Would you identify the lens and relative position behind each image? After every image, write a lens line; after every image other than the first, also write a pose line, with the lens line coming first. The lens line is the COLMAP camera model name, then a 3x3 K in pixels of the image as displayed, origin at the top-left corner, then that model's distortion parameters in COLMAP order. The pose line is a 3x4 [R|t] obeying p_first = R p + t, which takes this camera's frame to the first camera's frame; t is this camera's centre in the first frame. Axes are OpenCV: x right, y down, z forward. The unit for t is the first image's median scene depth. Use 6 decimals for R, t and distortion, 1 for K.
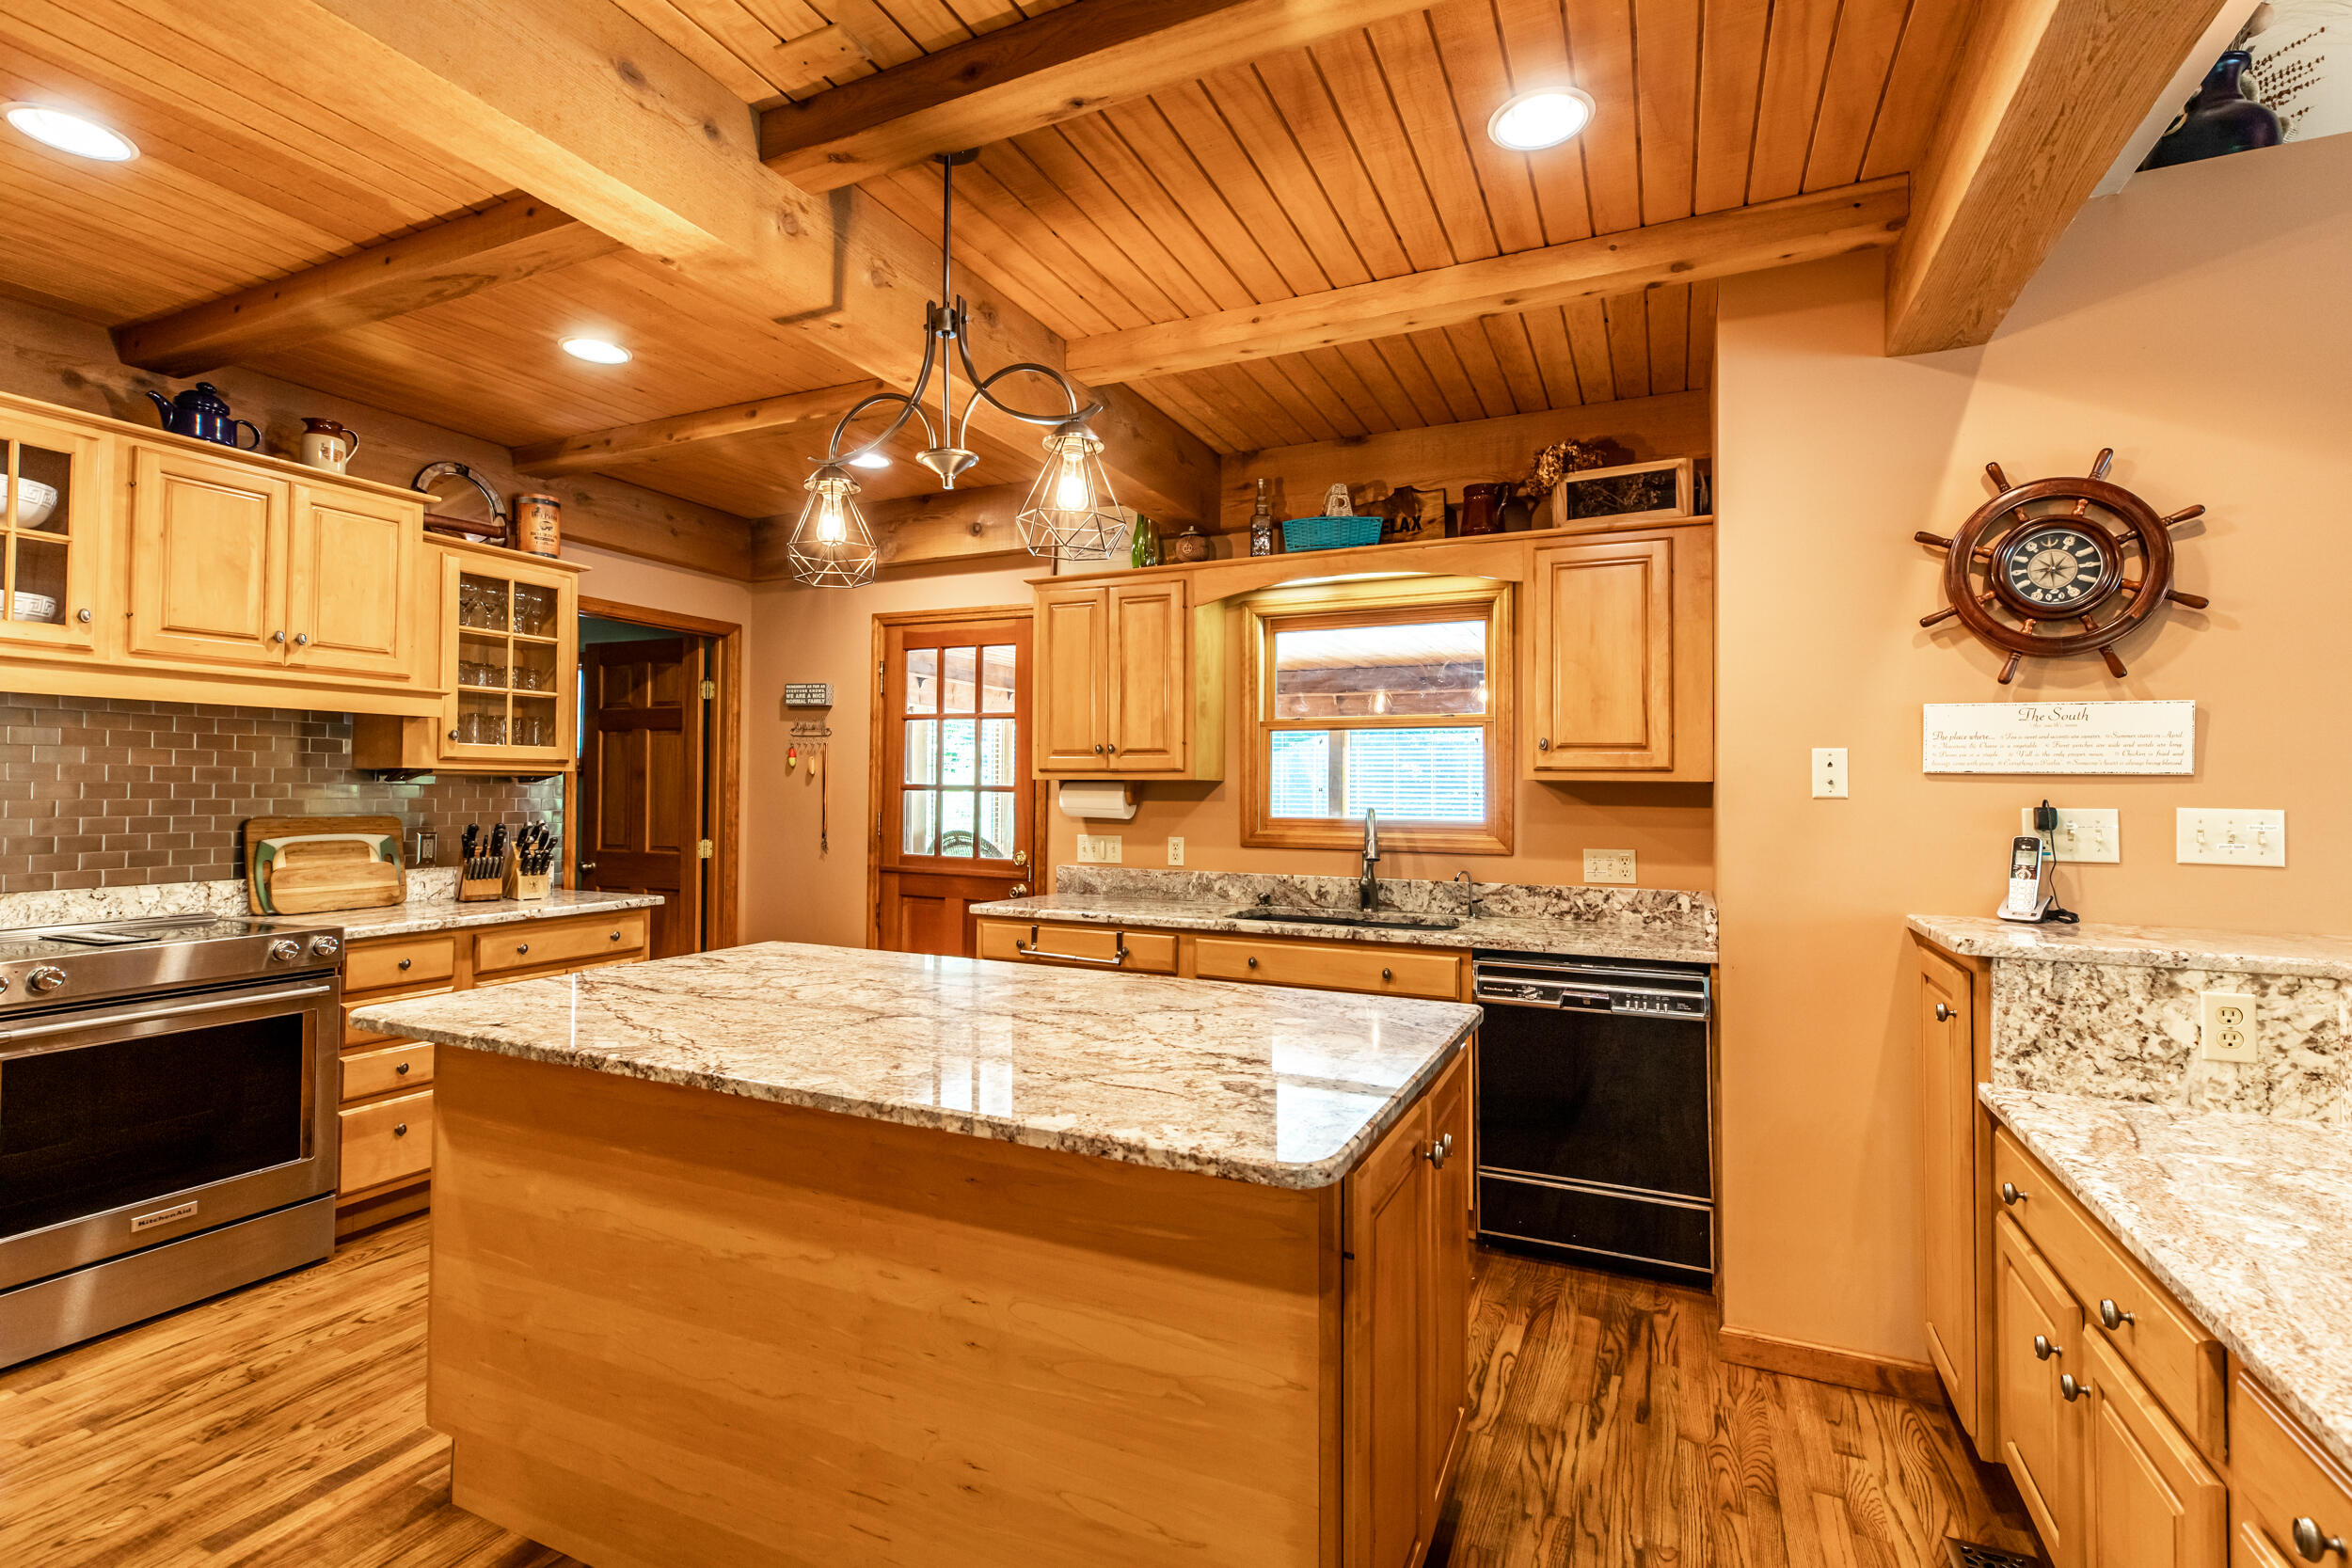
lens RADIAL K [[1073.2, 0, 1165.5], [0, 1073.2, 765.9], [0, 0, 1]] dist [0.004026, 0.000169]
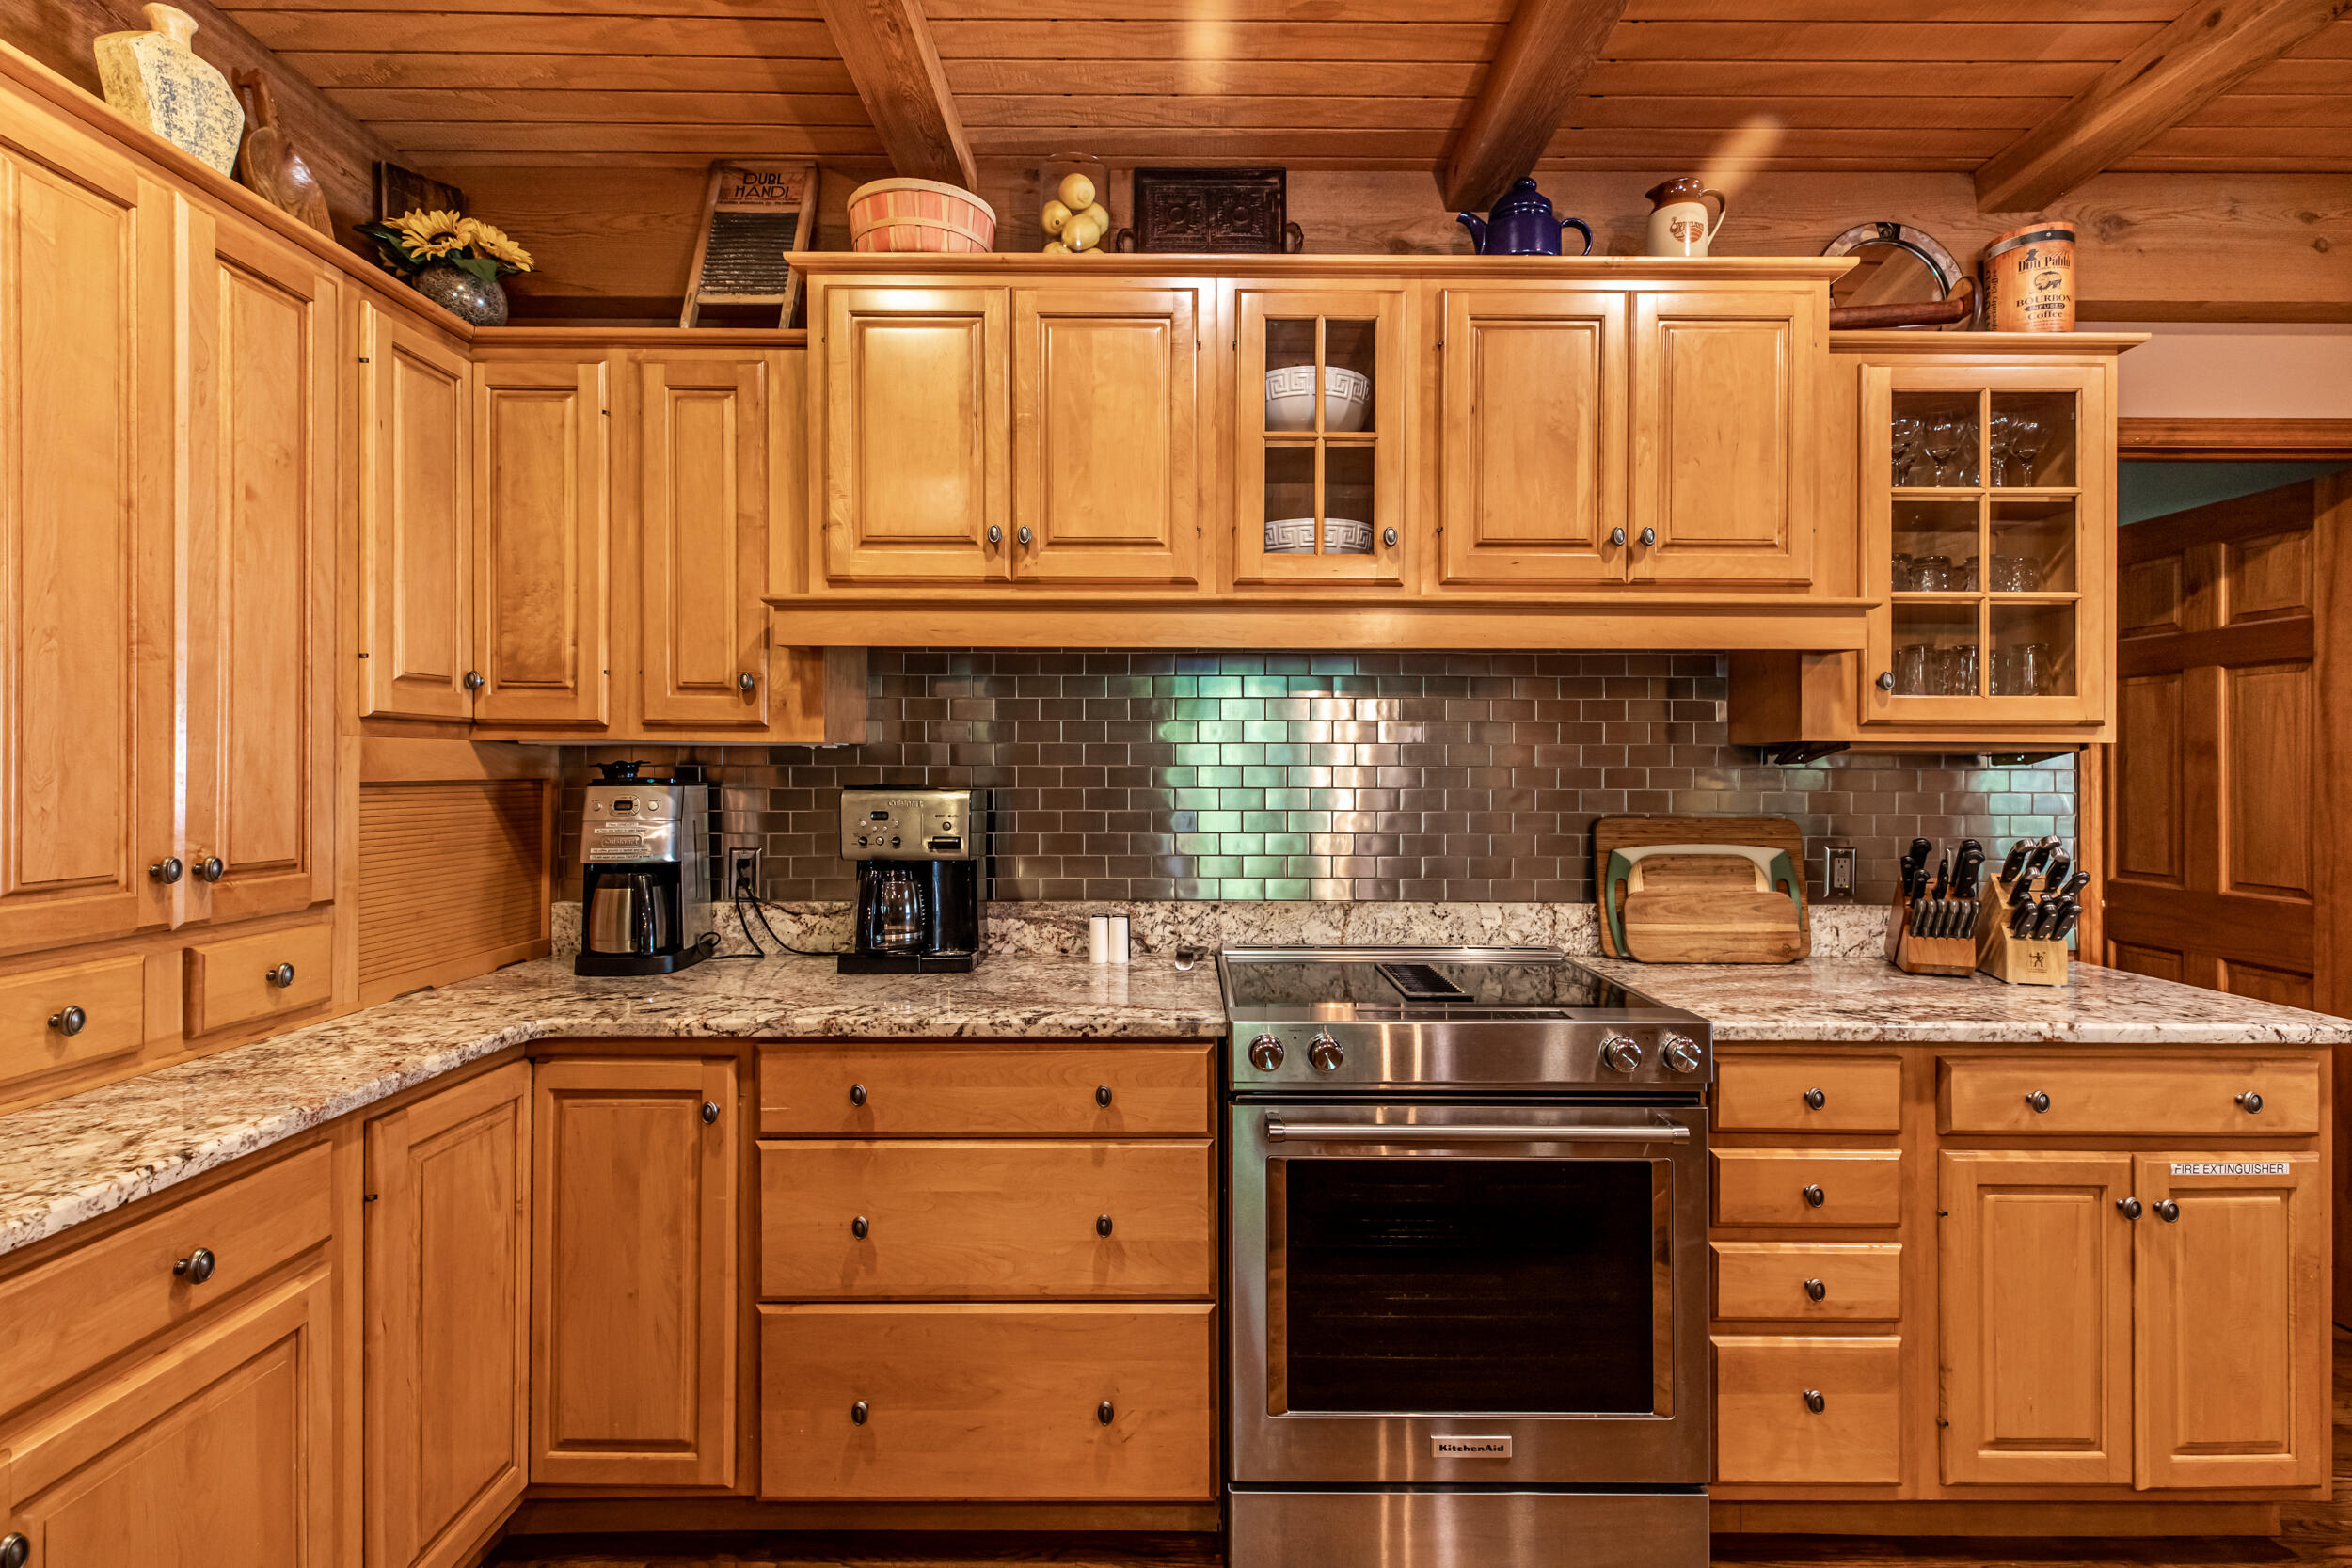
lens RADIAL K [[1071.1, 0, 1196.5], [0, 1071.1, 763.9], [0, 0, 1]] dist [0.007873, 0.000021]
pose [[0.431464, -0.007140, -0.902102, -0.311244], [0.017946, 0.999839, 0.000670, 0.008005], [0.901952, -0.016479, 0.431523, 0.432015]]
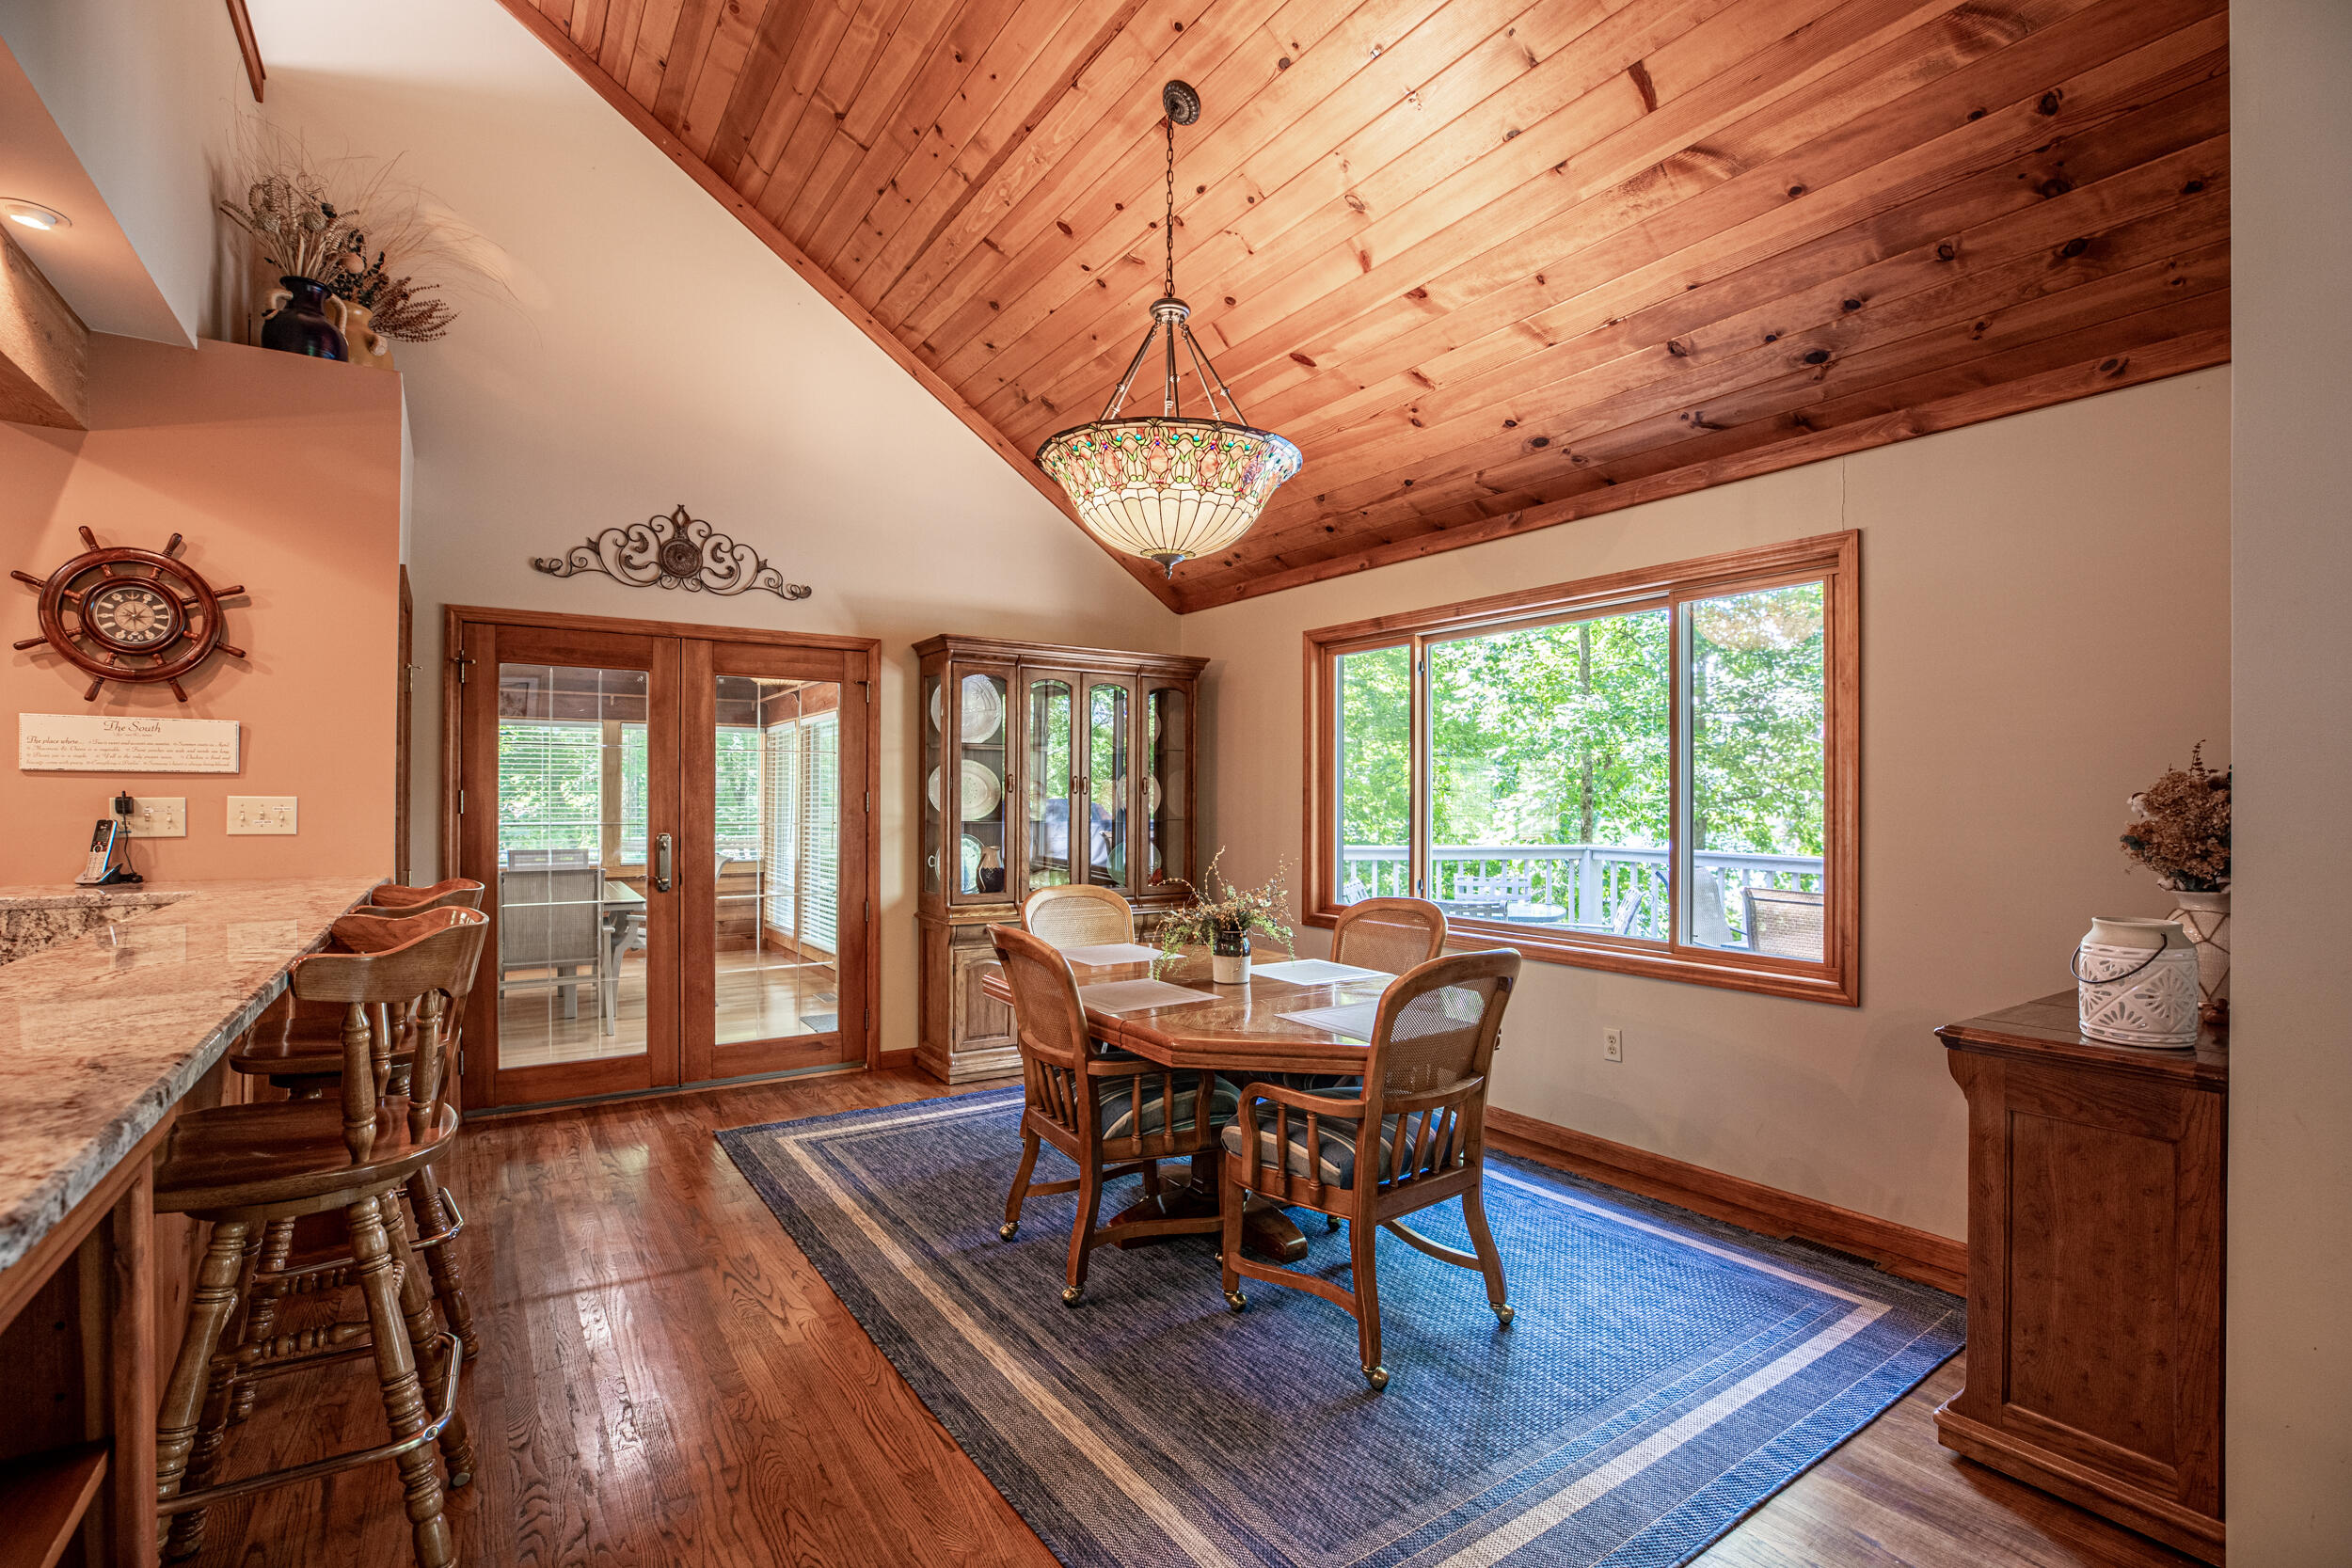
lens RADIAL K [[1076.0, 0, 1176.0], [0, 1076.0, 784.0], [0, 0, 1]] dist [-0.044746, 0.017378]
pose [[0.512685, 0.001095, 0.858576, 0.239957], [-0.015576, 0.999846, 0.008025, -0.004774], [-0.858436, -0.017487, 0.512623, -0.483915]]
